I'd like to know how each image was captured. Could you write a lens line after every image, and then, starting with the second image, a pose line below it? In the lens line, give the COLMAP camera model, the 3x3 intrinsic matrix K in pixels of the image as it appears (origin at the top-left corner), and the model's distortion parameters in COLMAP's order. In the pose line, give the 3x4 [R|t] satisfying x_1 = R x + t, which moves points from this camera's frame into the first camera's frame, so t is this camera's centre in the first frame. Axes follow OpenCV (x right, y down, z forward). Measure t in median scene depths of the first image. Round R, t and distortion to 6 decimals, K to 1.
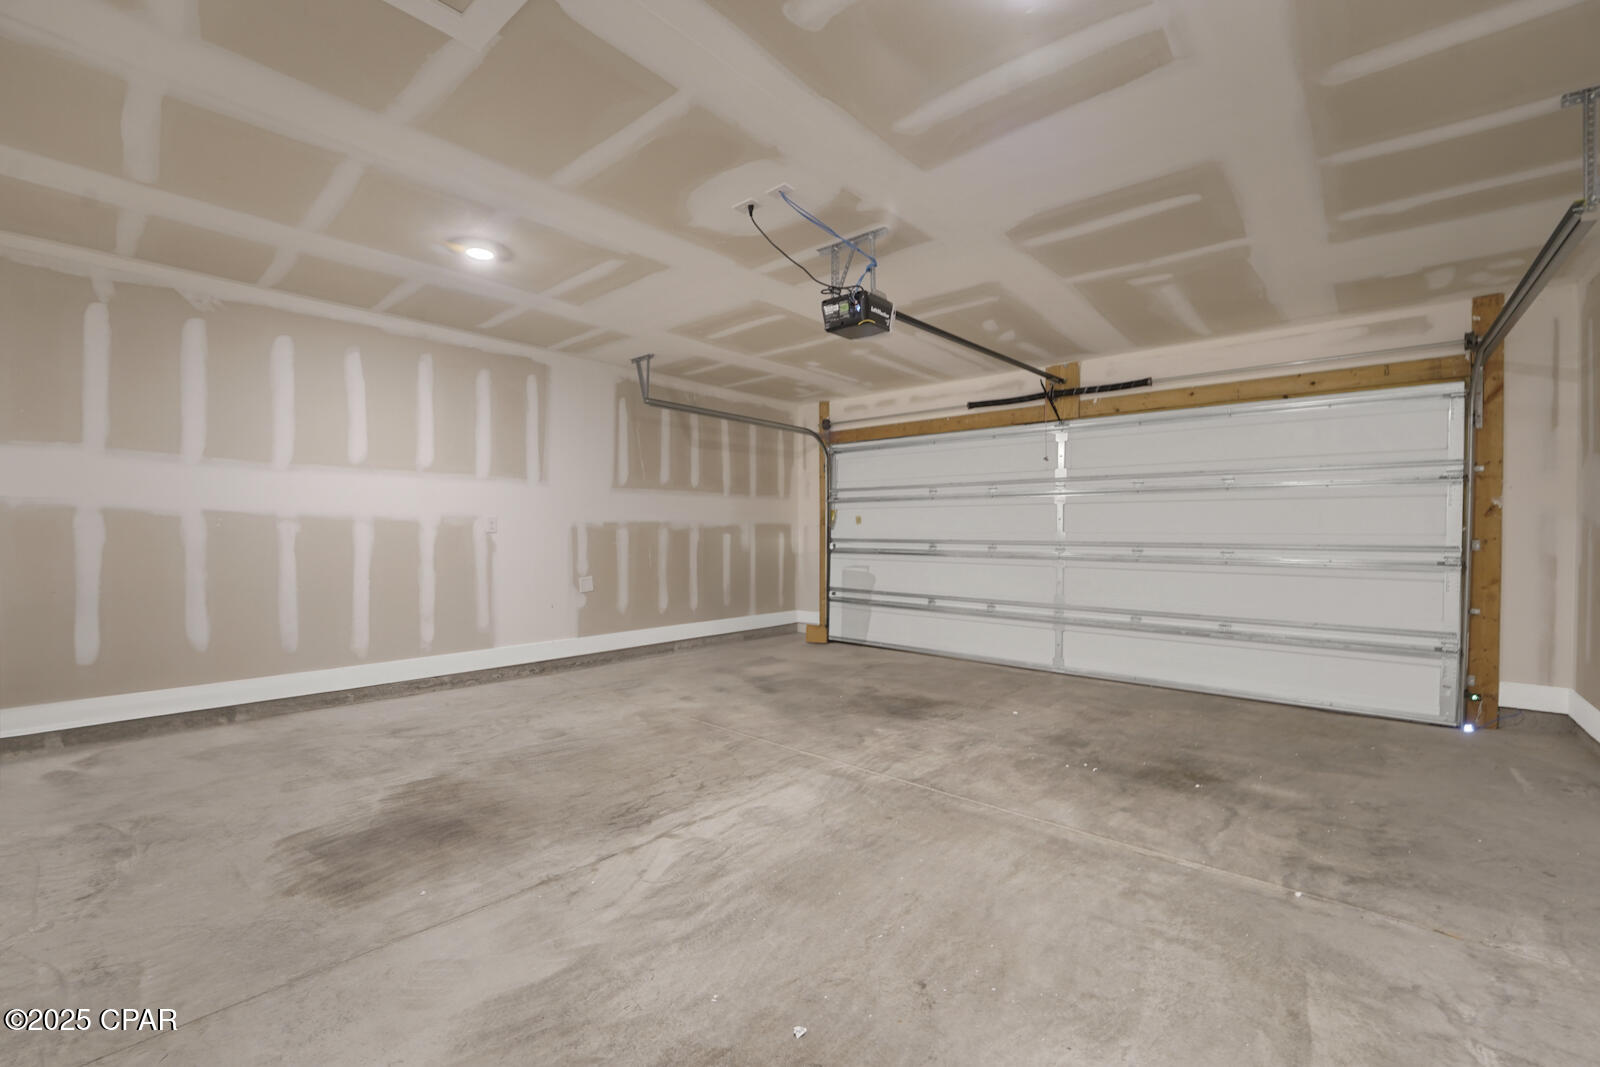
lens RADIAL K [[660.4, 0, 789.5], [0, 660.4, 533.1], [0, 0, 1]] dist [-0.028800, 0.003840]
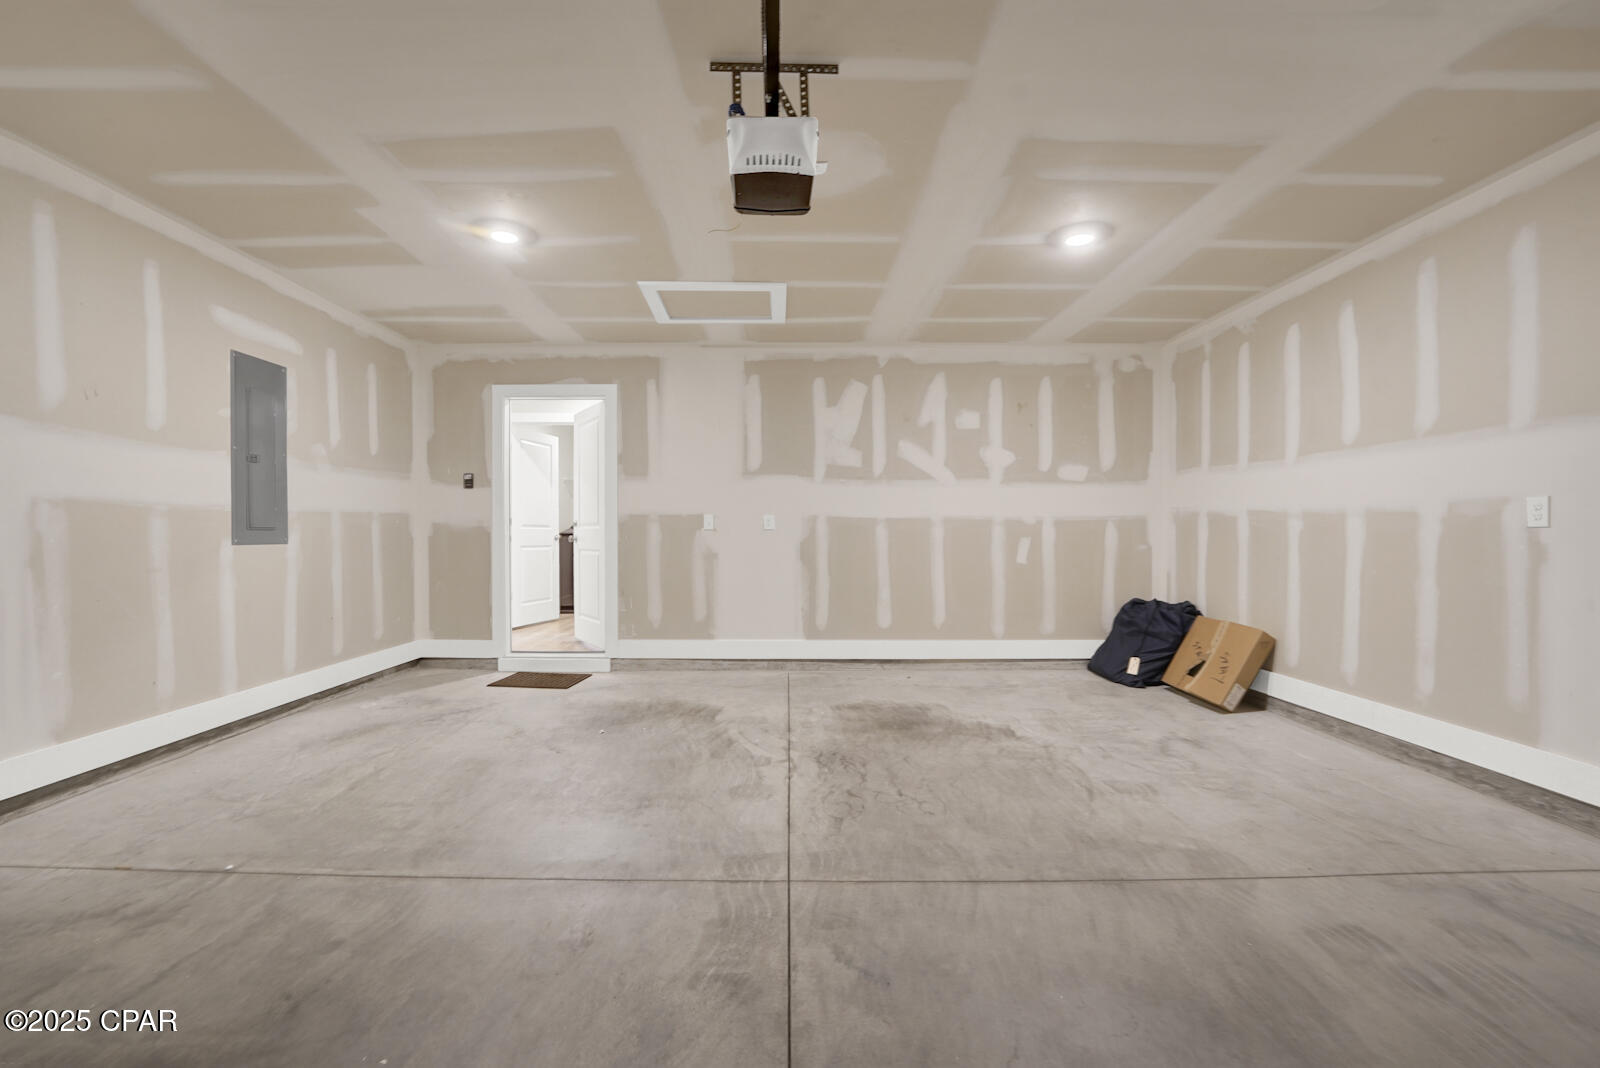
lens RADIAL K [[660.4, 0, 790.7], [0, 660.4, 542.2], [0, 0, 1]] dist [-0.028800, 0.003840]
pose [[-0.747206, 0.002736, -0.664586, 0.558255], [-0.005657, 0.999929, 0.010478, 0.016223], [0.664568, 0.011589, -0.747138, 1.647600]]
